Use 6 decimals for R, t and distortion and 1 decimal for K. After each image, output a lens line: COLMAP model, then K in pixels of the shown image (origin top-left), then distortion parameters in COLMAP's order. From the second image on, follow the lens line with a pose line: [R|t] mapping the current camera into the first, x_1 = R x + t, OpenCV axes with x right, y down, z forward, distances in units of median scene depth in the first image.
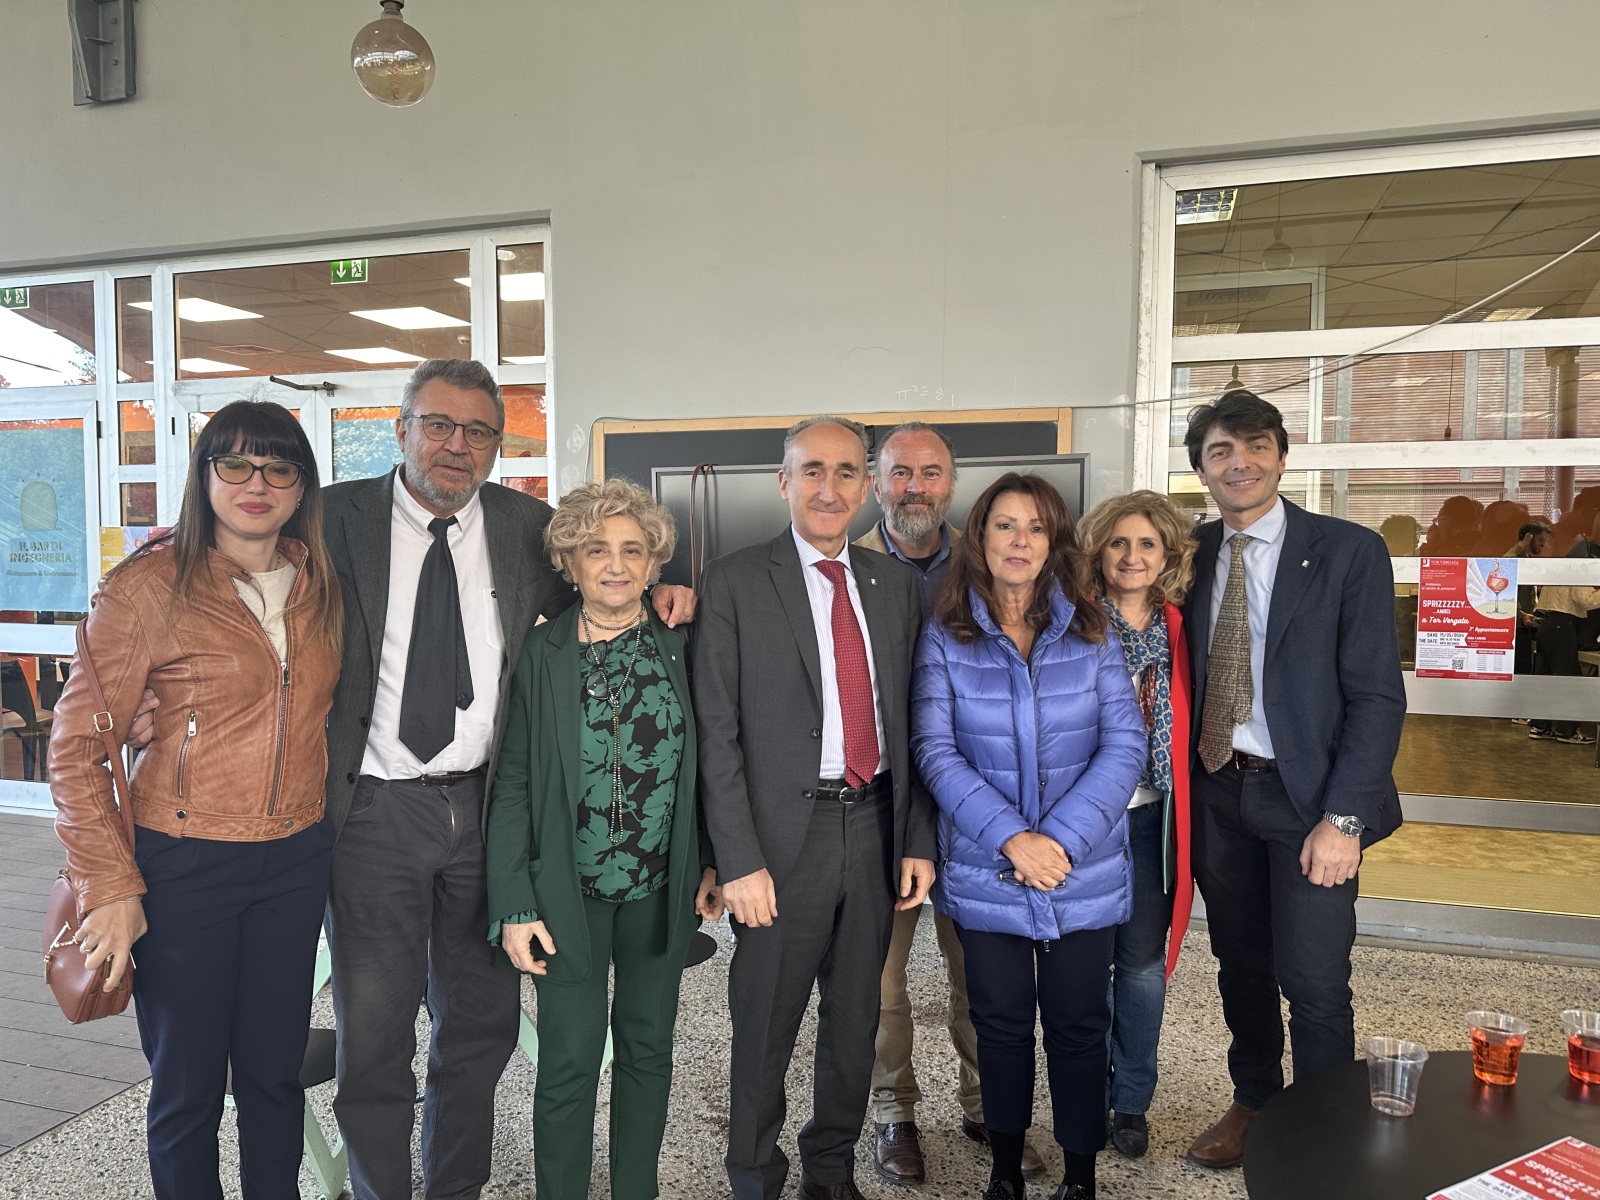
lens RADIAL K [[1107.4, 0, 797.4], [0, 1107.4, 621.4], [0, 0, 1]] dist [0.075717, -0.086198]
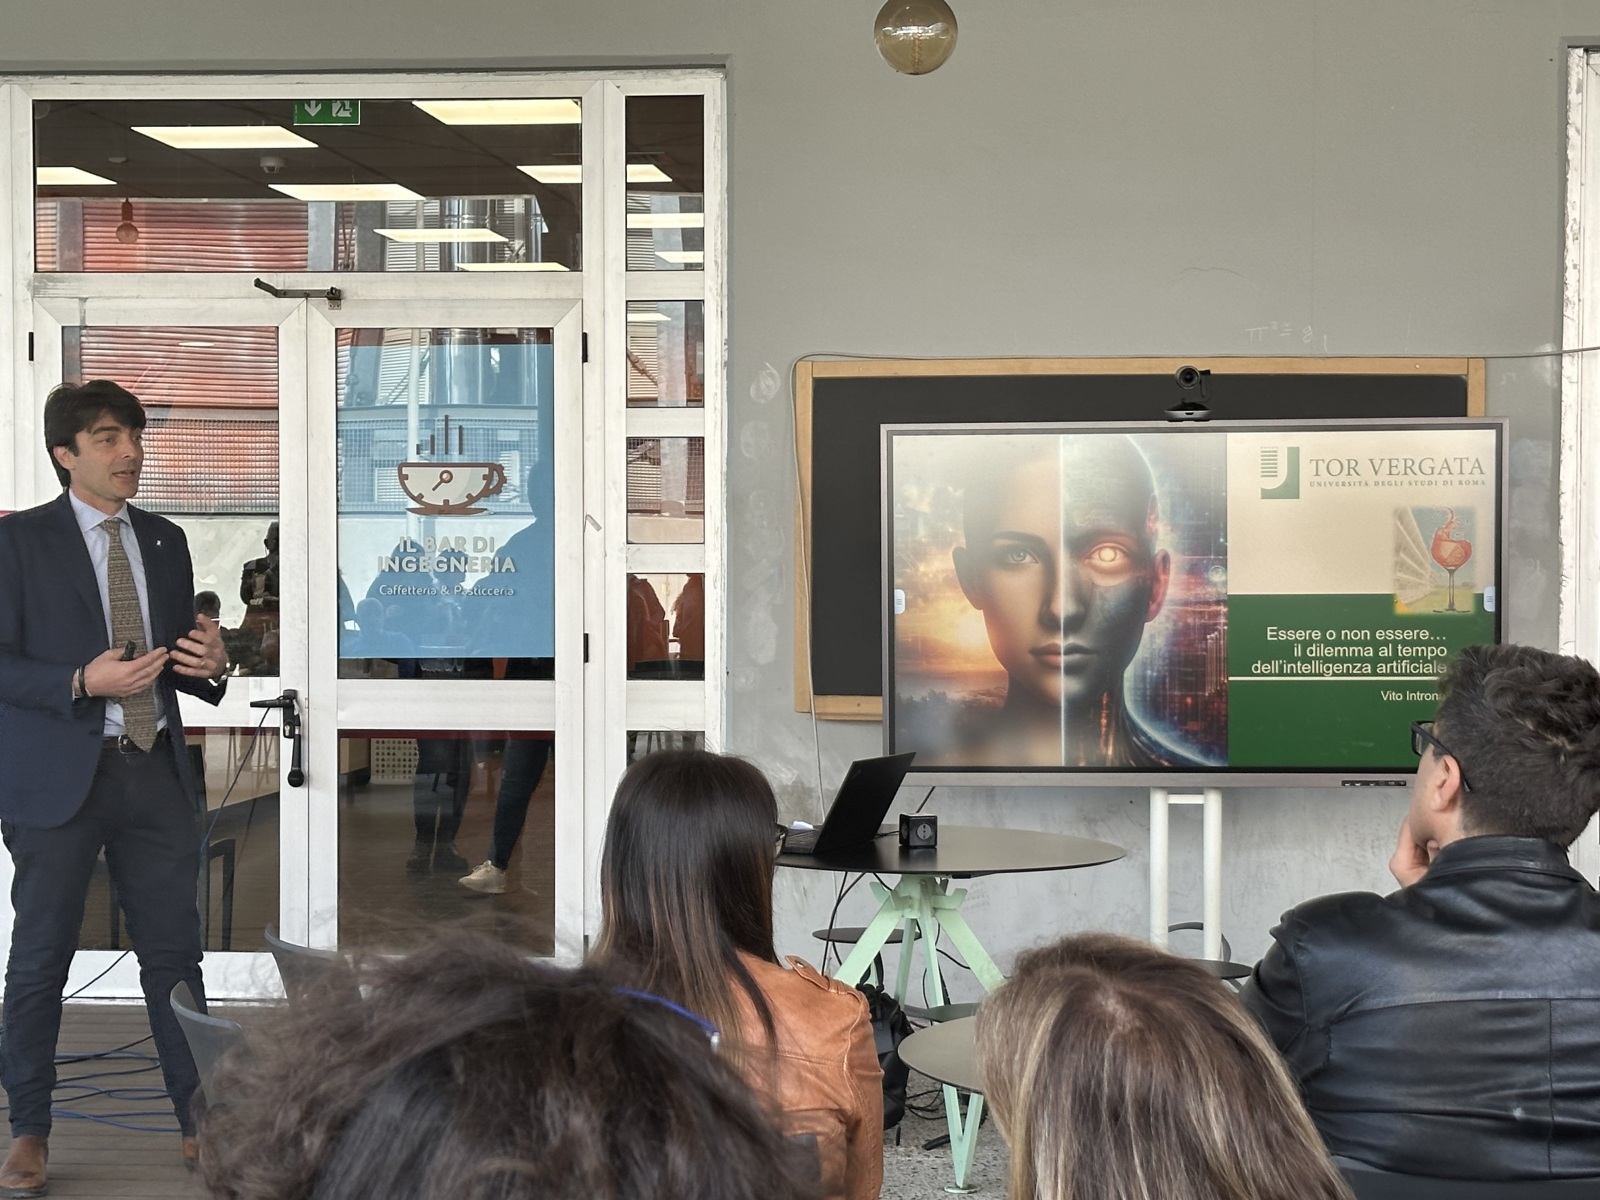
lens RADIAL K [[3093.2, 0, 831.2], [0, 3093.2, 617.4], [0, 0, 1]] dist [0.134757, 0.131786]
pose [[0.980110, -0.006526, 0.198347, -0.858458], [0.014889, 0.999060, -0.040703, 0.092436], [-0.197895, 0.042847, 0.979286, -1.386632]]
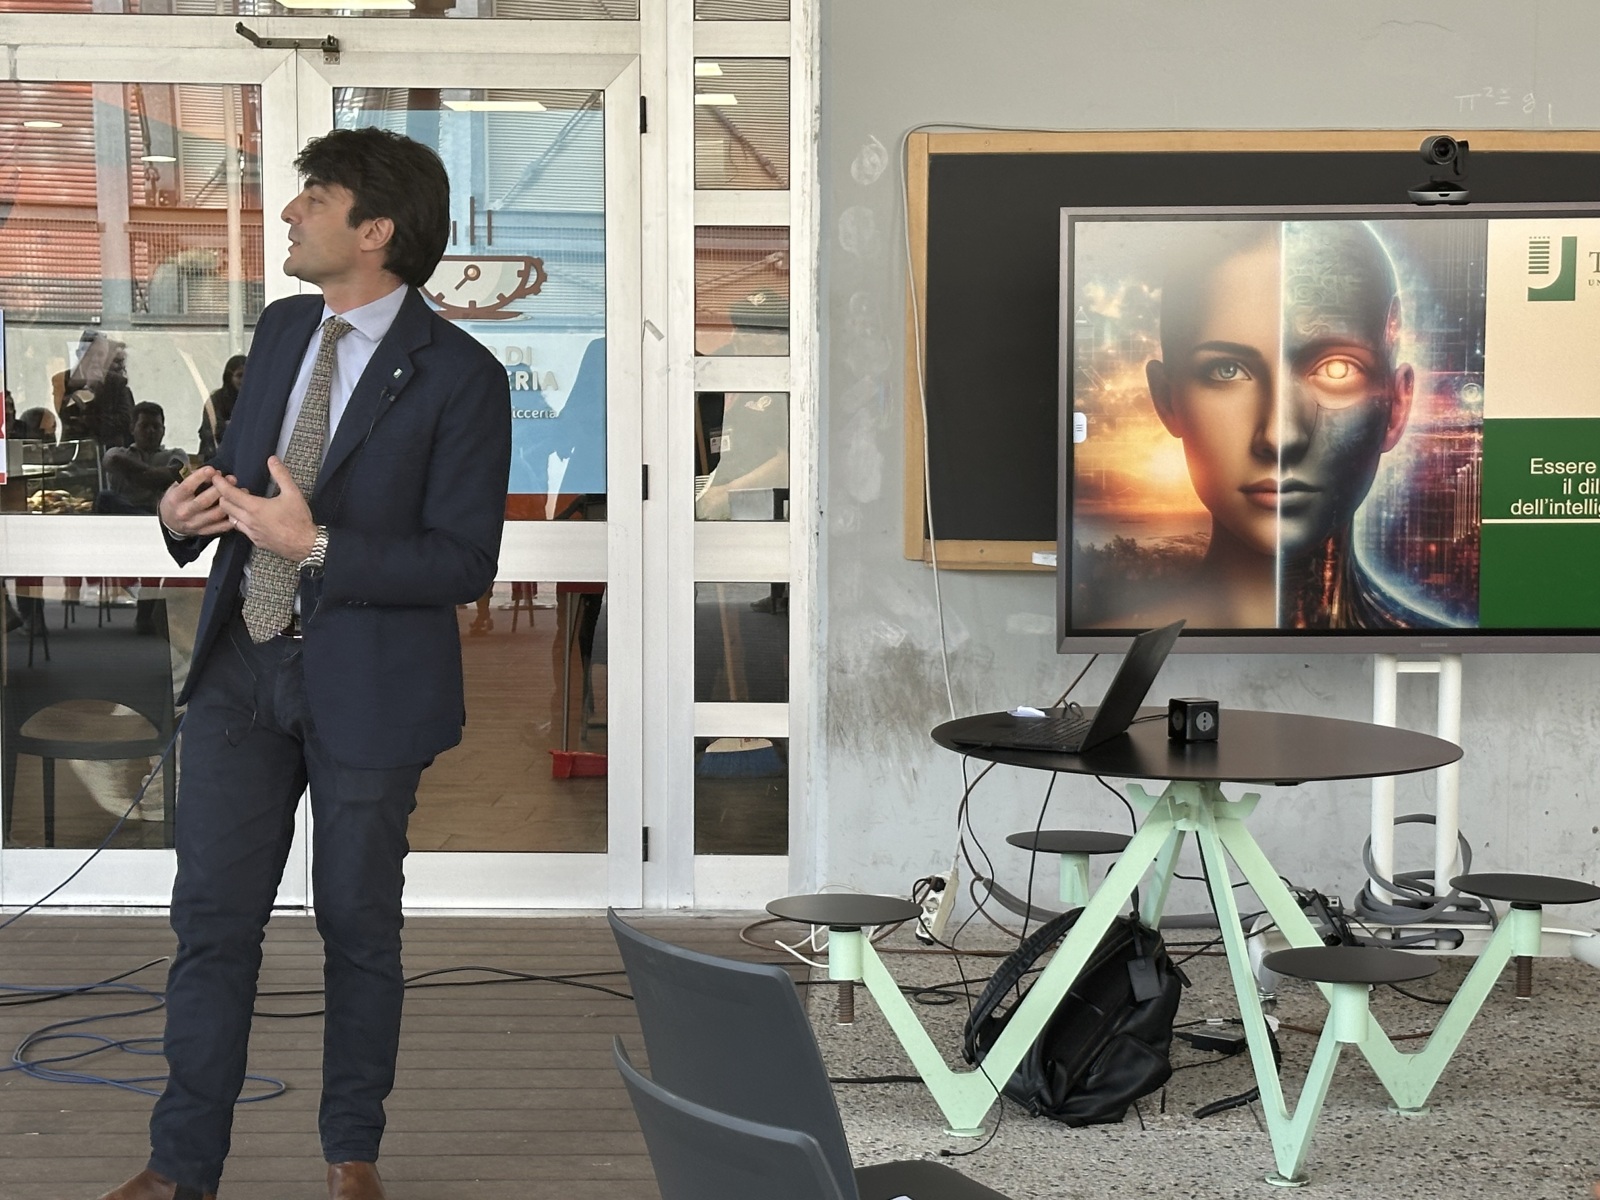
lens RADIAL K [[3093.2, 0, 831.2], [0, 3093.2, 617.4], [0, 0, 1]] dist [0.134757, 0.131786]
pose [[0.959523, -0.021687, 0.280793, -1.058665], [0.017029, 0.999674, 0.019018, 0.058938], [-0.281114, -0.013467, 0.959580, -0.806847]]
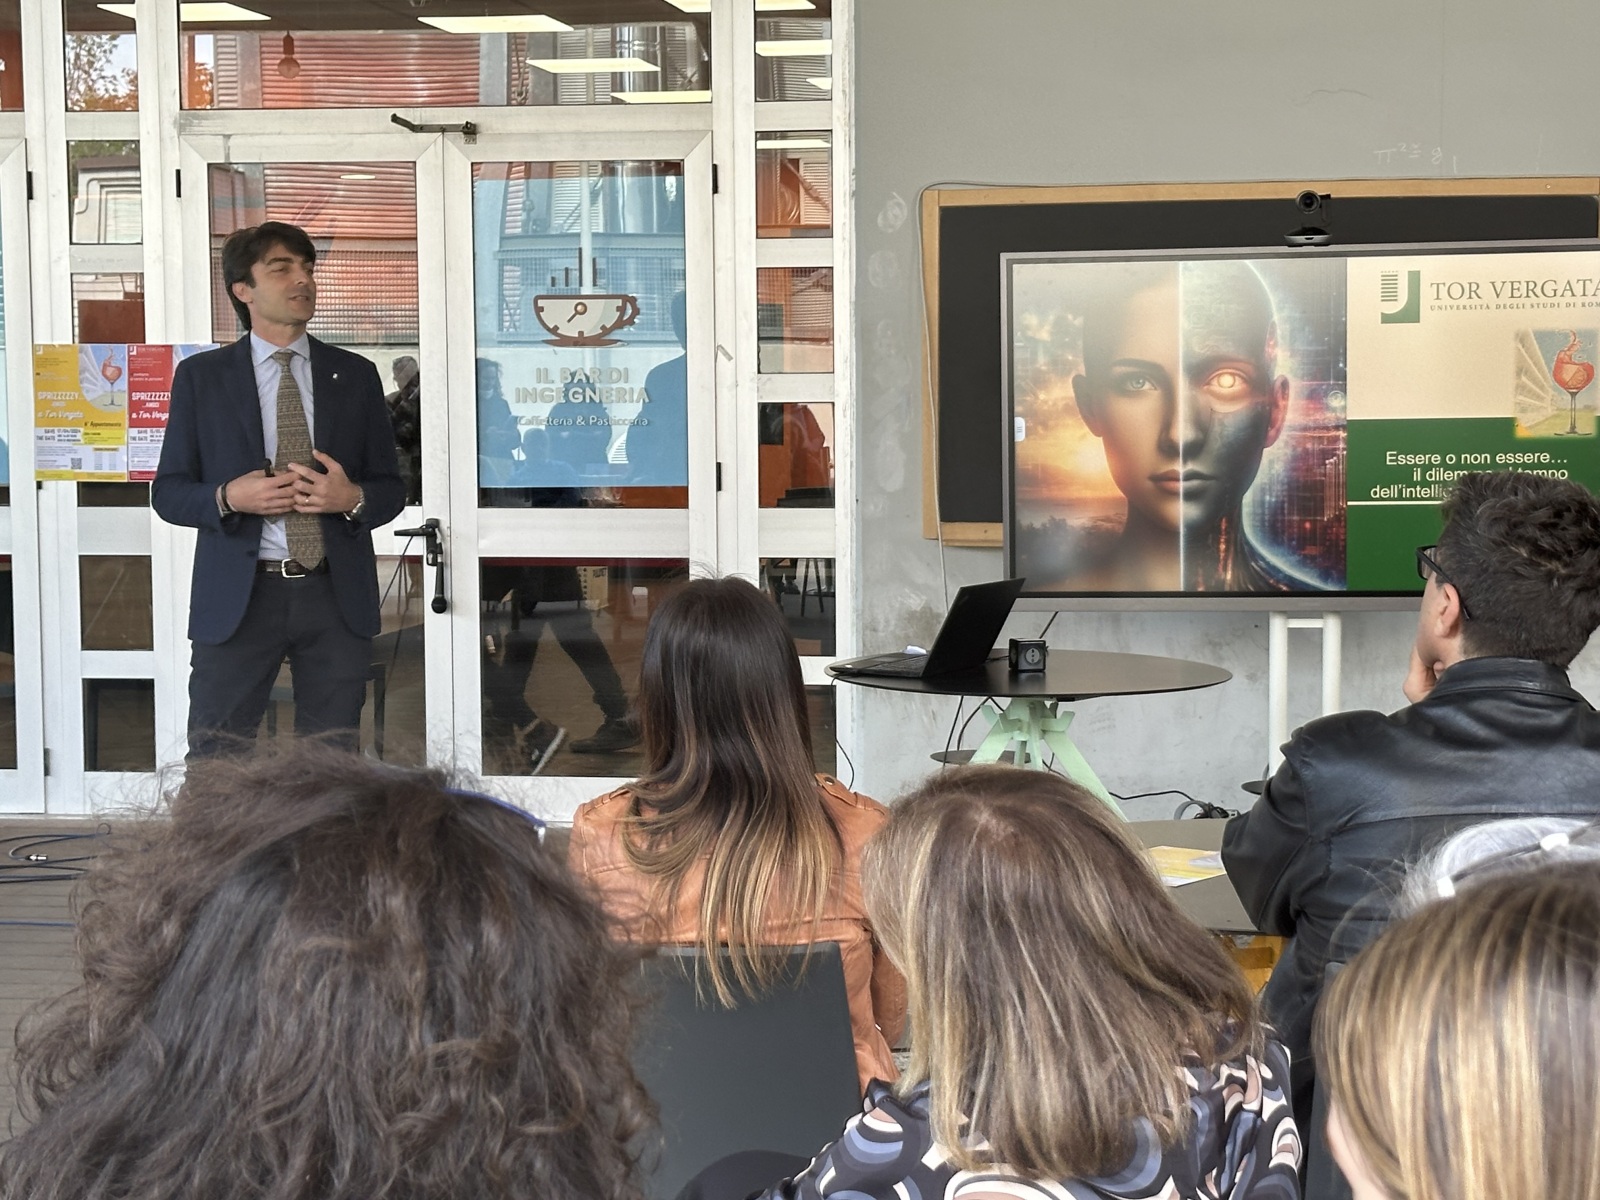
lens RADIAL K [[3093.6, 0, 837.8], [0, 3093.6, 619.1], [0, 0, 1]] dist [0.137289, 0.134030]
pose [[0.990028, -0.020356, 0.139391, -0.806896], [0.018488, 0.999721, 0.014678, 0.094057], [-0.139651, -0.011955, 0.990129, -1.442583]]
